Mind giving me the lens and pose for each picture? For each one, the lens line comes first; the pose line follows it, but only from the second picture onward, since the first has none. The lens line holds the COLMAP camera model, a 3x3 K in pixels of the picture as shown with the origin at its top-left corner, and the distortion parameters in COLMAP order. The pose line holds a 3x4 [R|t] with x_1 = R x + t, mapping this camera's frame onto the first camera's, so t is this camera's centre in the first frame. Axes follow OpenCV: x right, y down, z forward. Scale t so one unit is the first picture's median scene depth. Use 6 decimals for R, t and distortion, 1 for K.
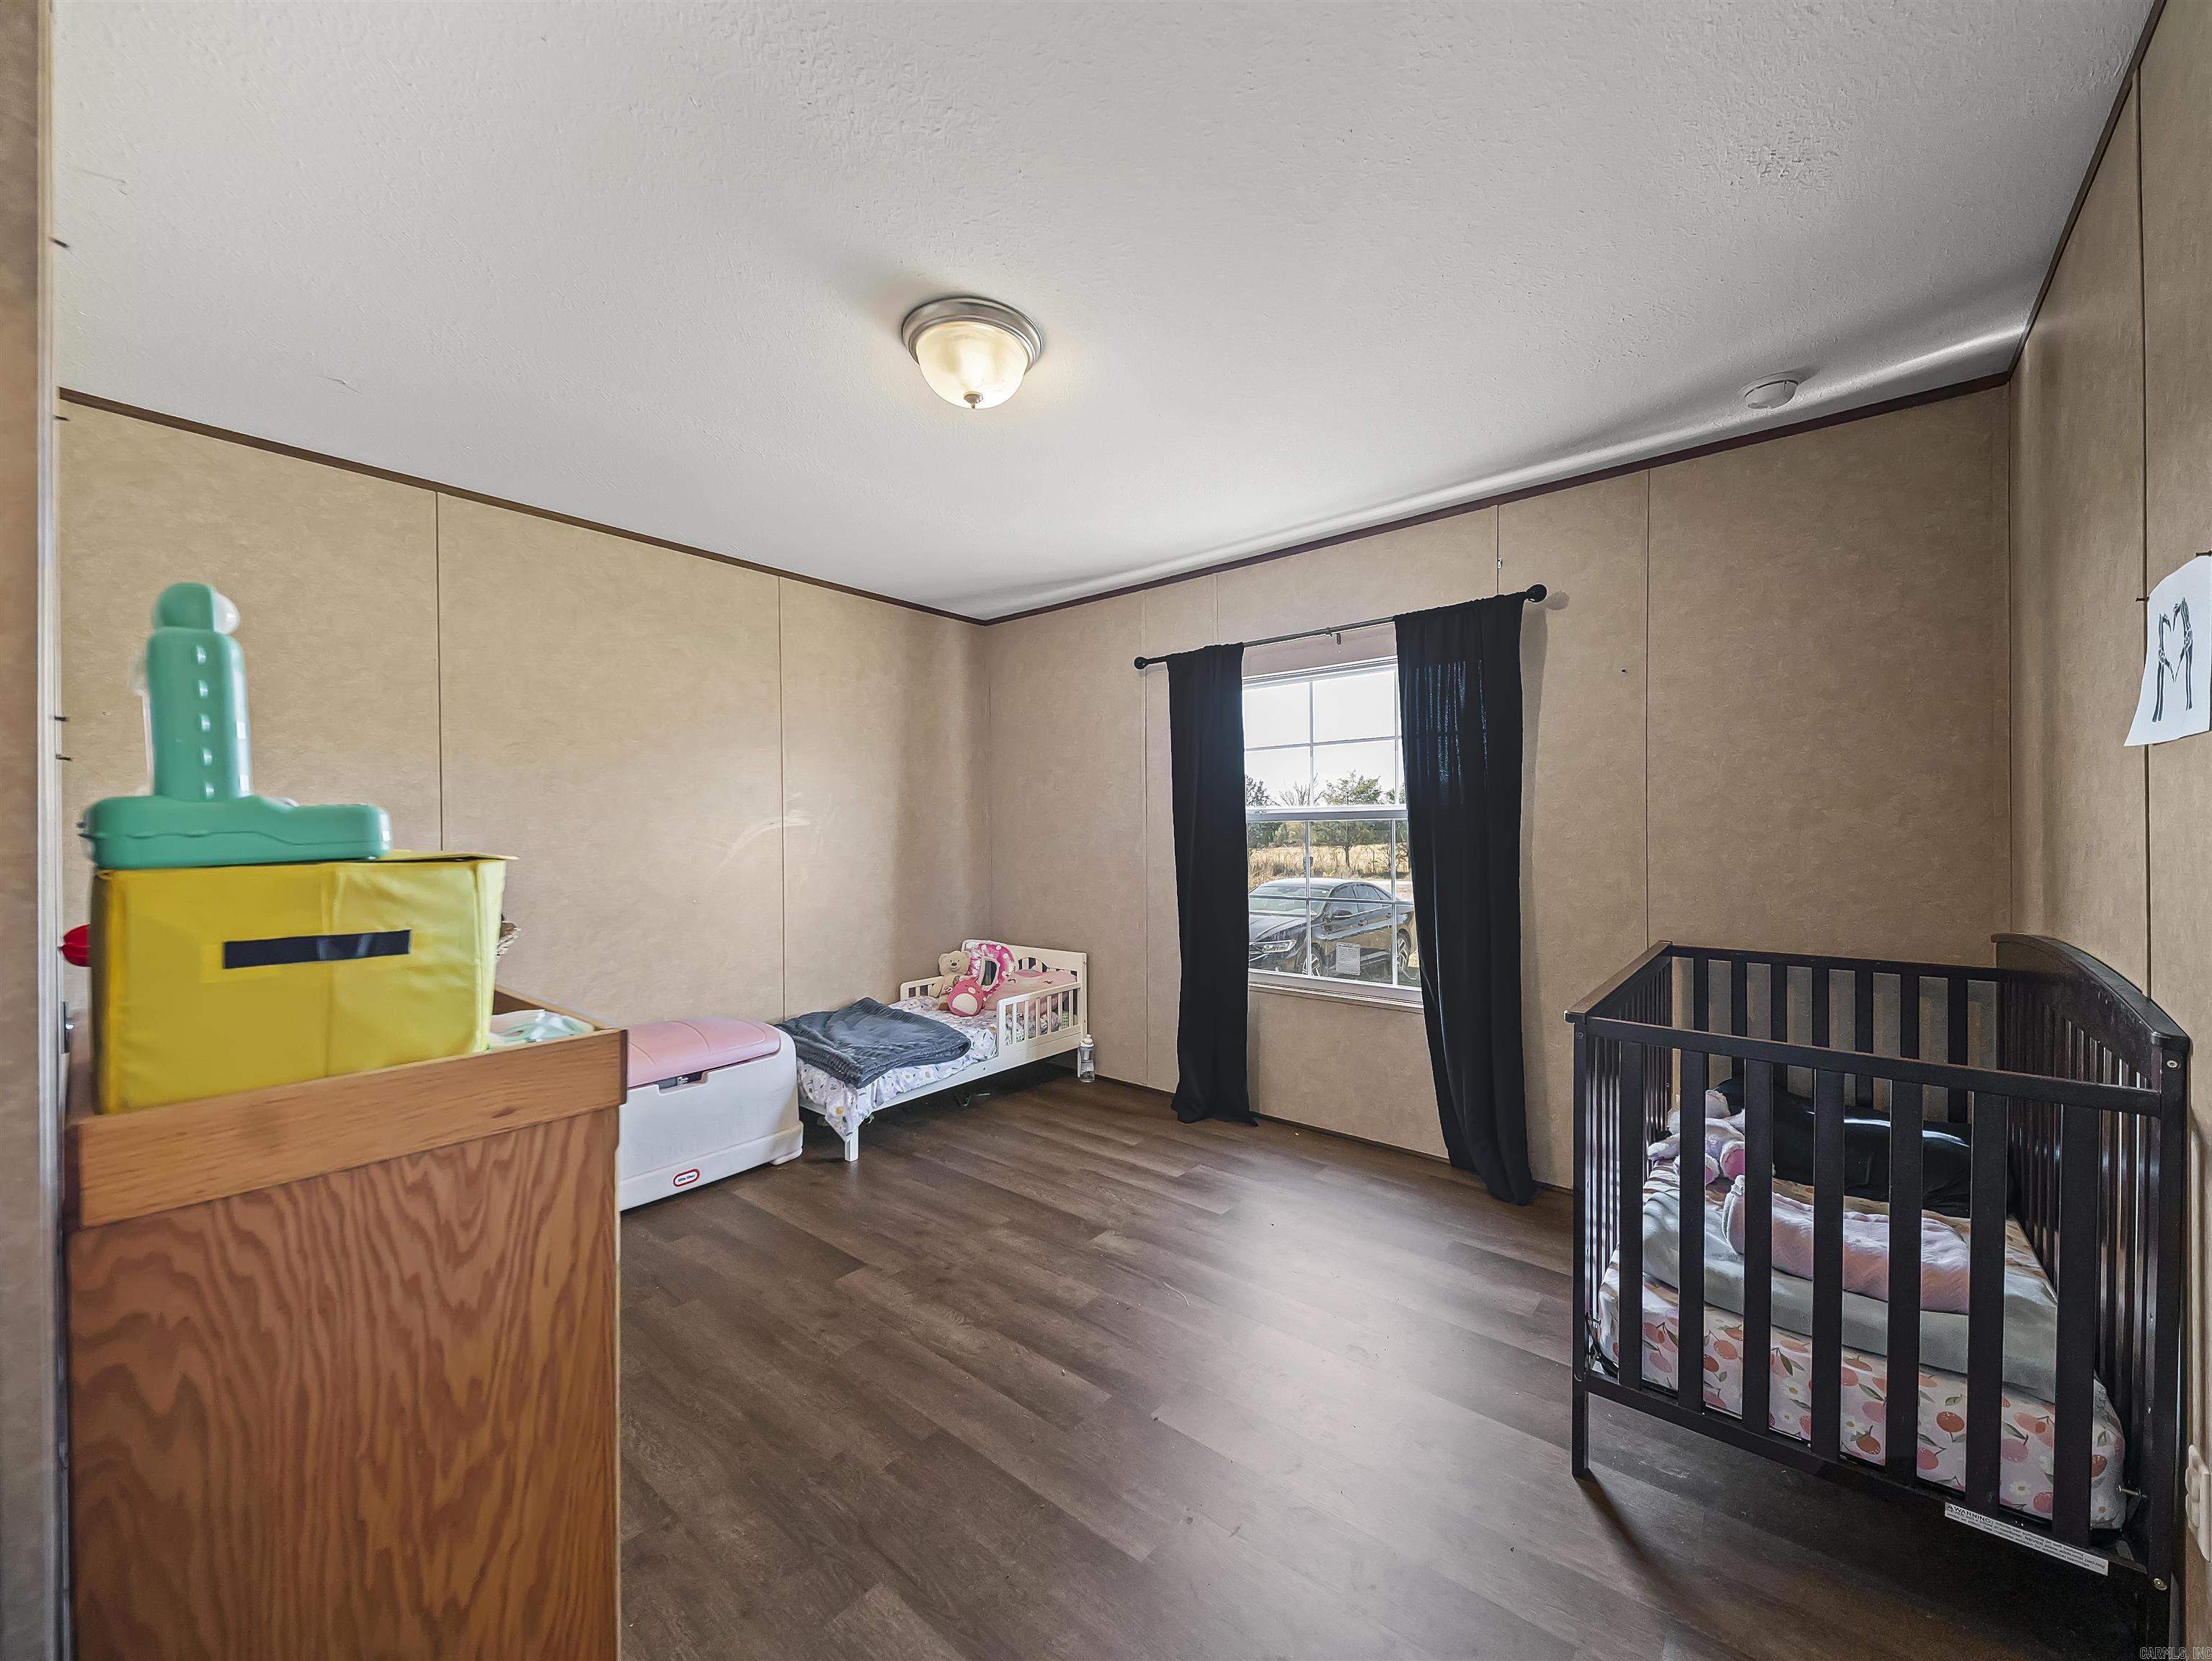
lens RADIAL K [[857.7, 0, 1124.5], [0, 857.7, 831.3], [0, 0, 1]] dist [0.034720, -0.013916]
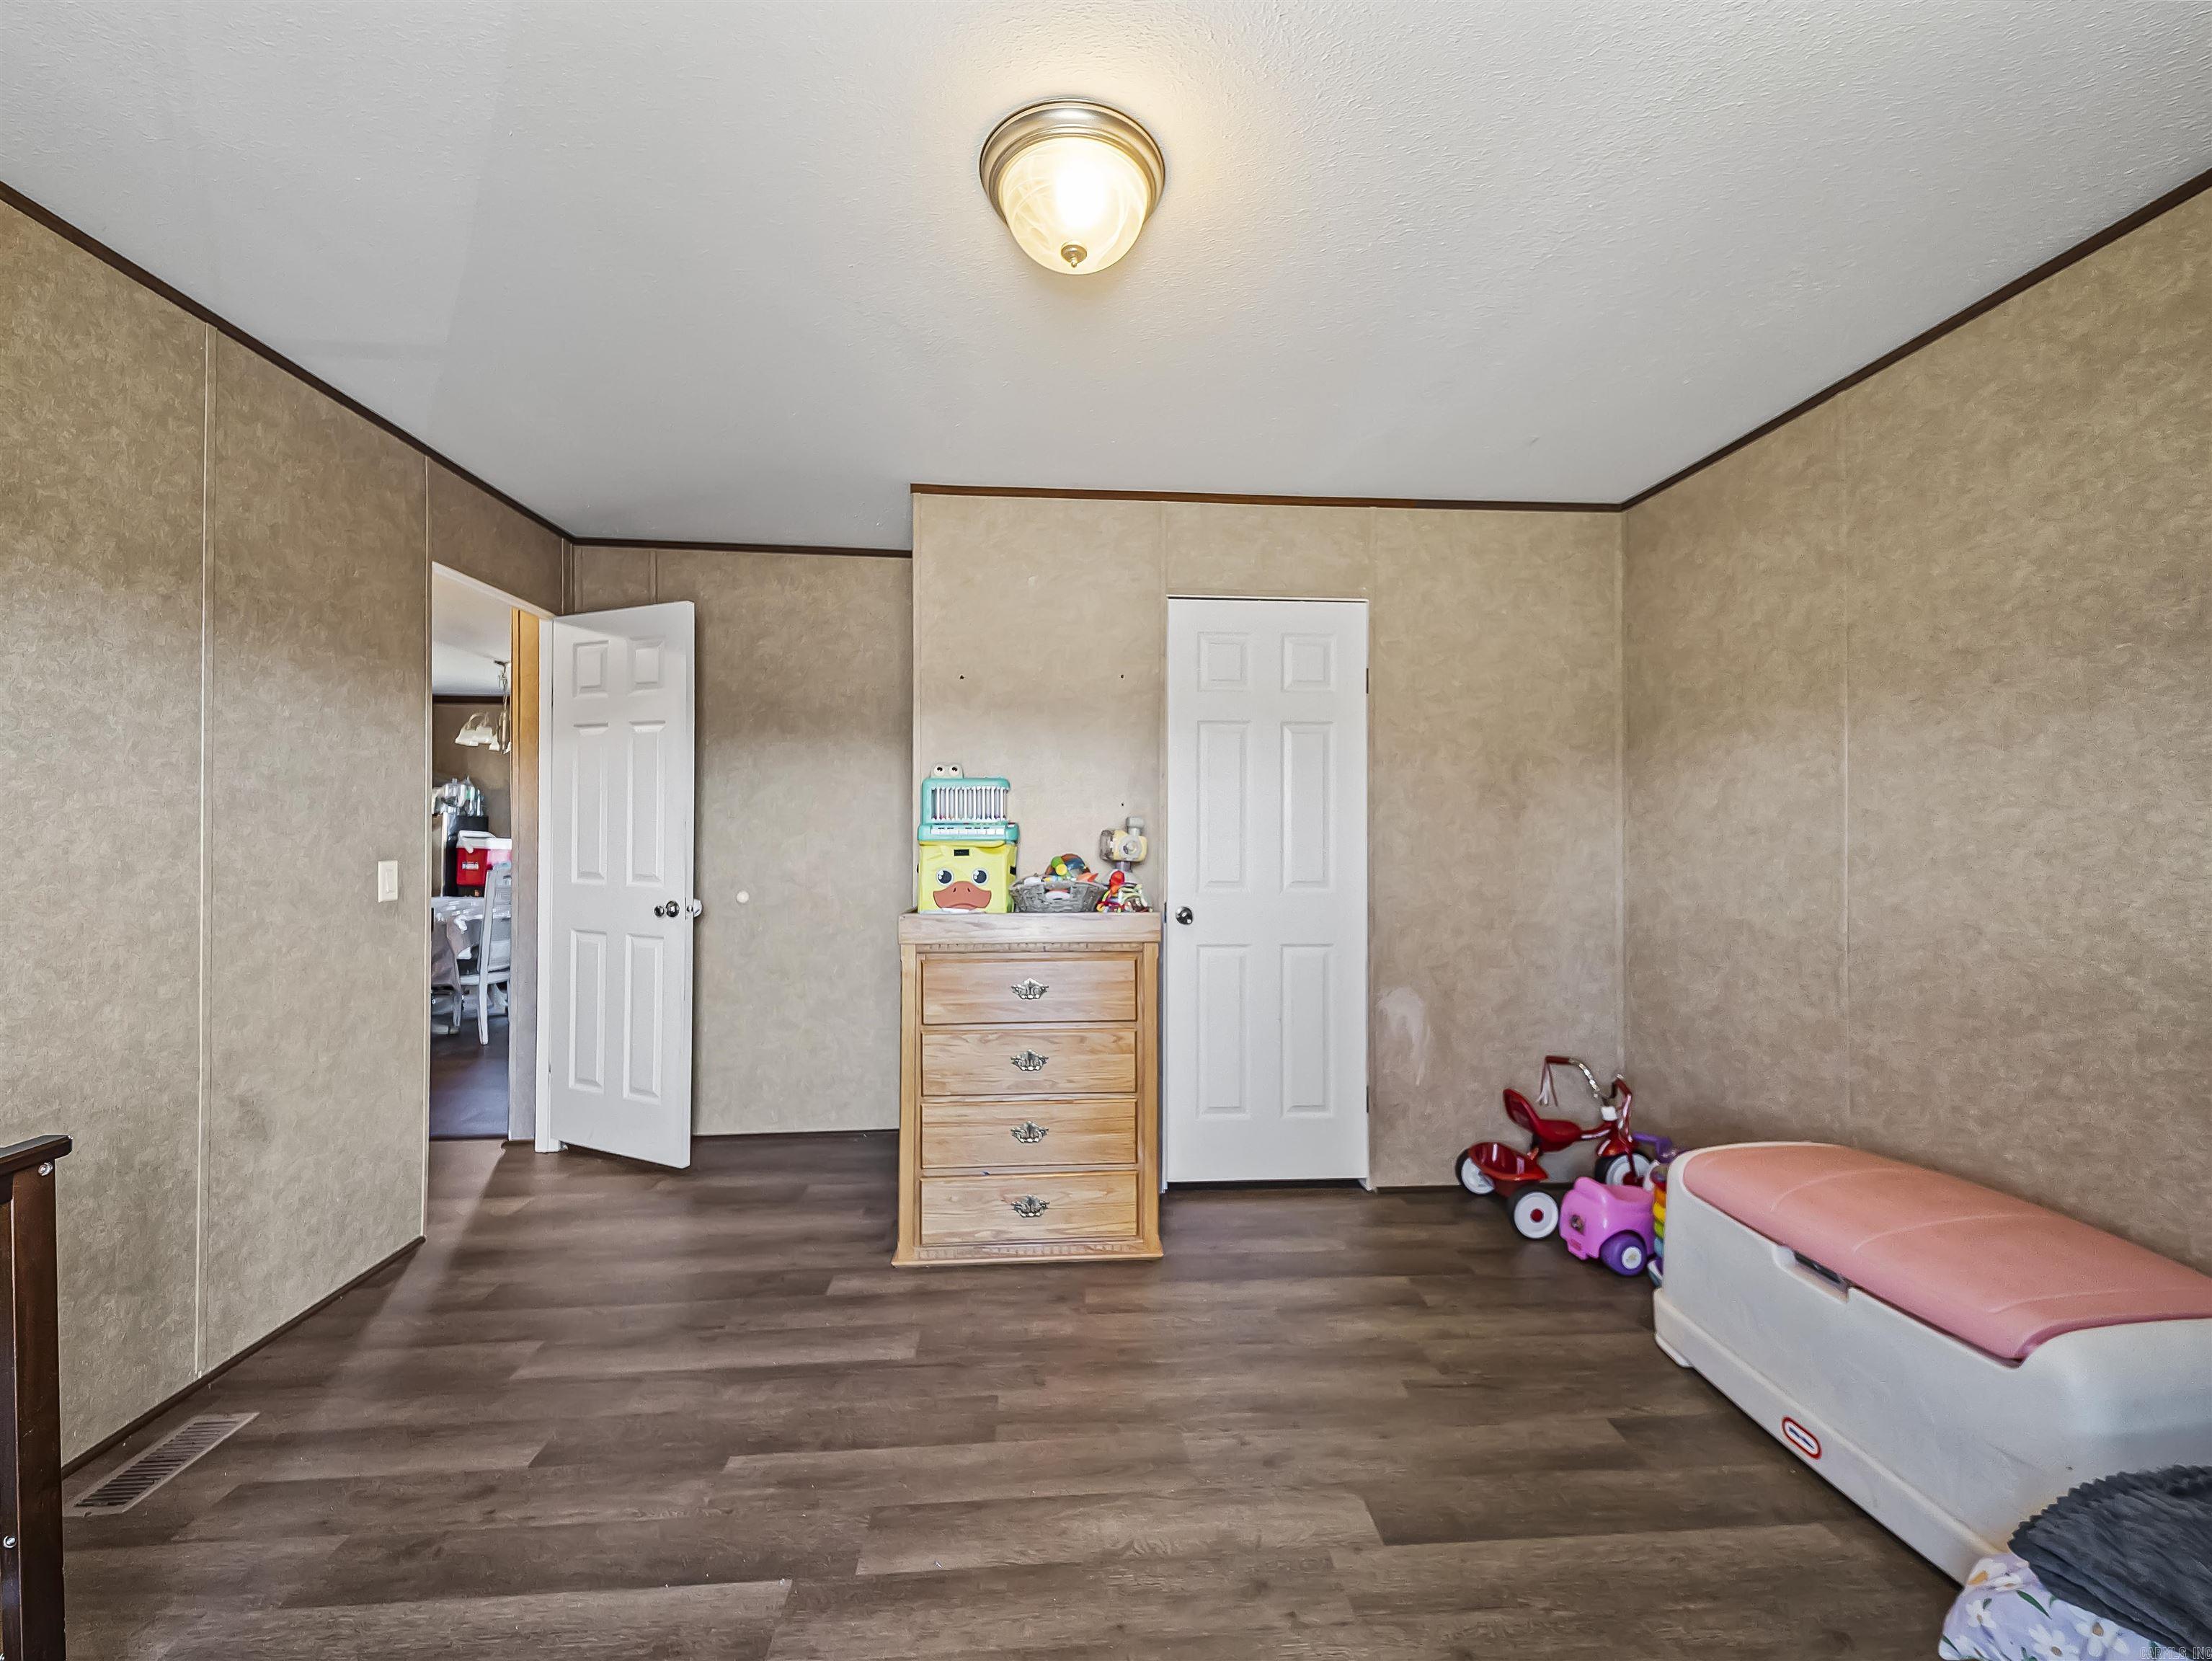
lens RADIAL K [[857.7, 0, 1103.5], [0, 857.7, 826.8], [0, 0, 1]] dist [0.034720, -0.013916]
pose [[-0.740498, -0.000219, -0.672058, 0.218126], [0.004682, 0.999974, -0.005484, -0.001404], [0.672042, -0.007207, -0.740478, 1.103259]]
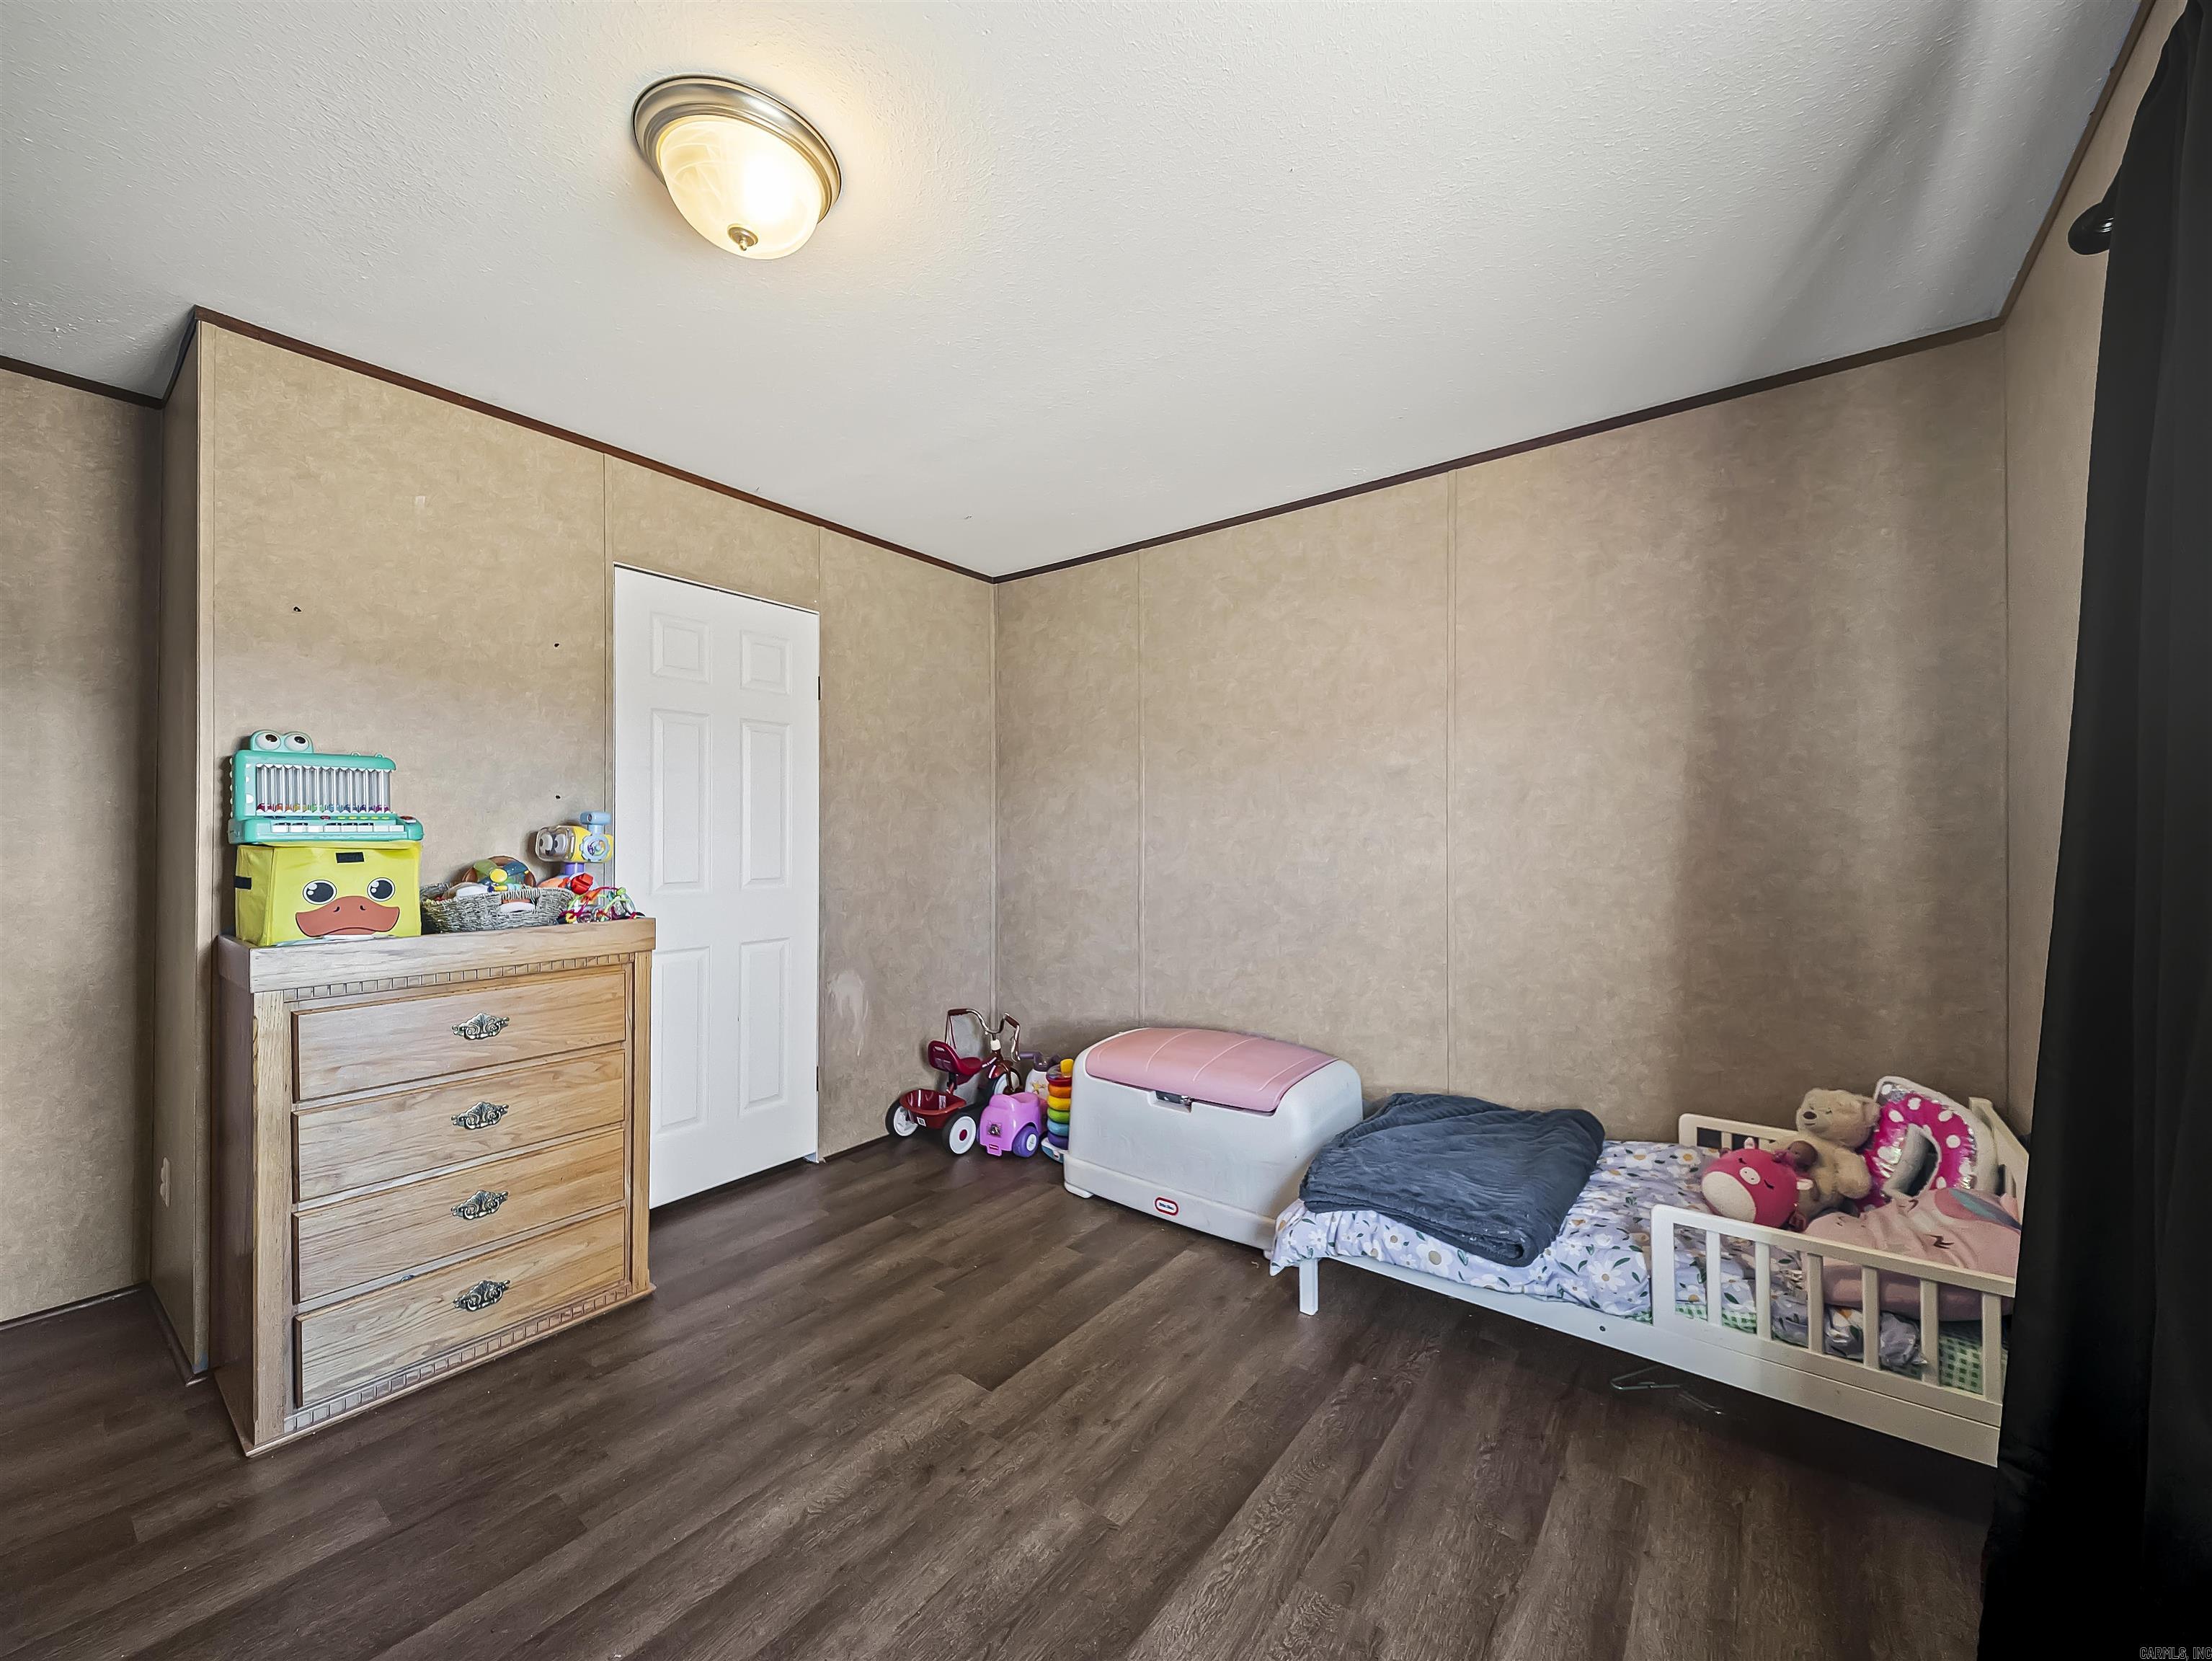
lens RADIAL K [[857.7, 0, 1109.8], [0, 857.7, 827.1], [0, 0, 1]] dist [0.034720, -0.013916]
pose [[0.020087, 0.001081, -0.999798, 0.399686], [0.000678, 0.999999, 0.001094, -0.003485], [0.999798, -0.000700, 0.020086, 0.908466]]
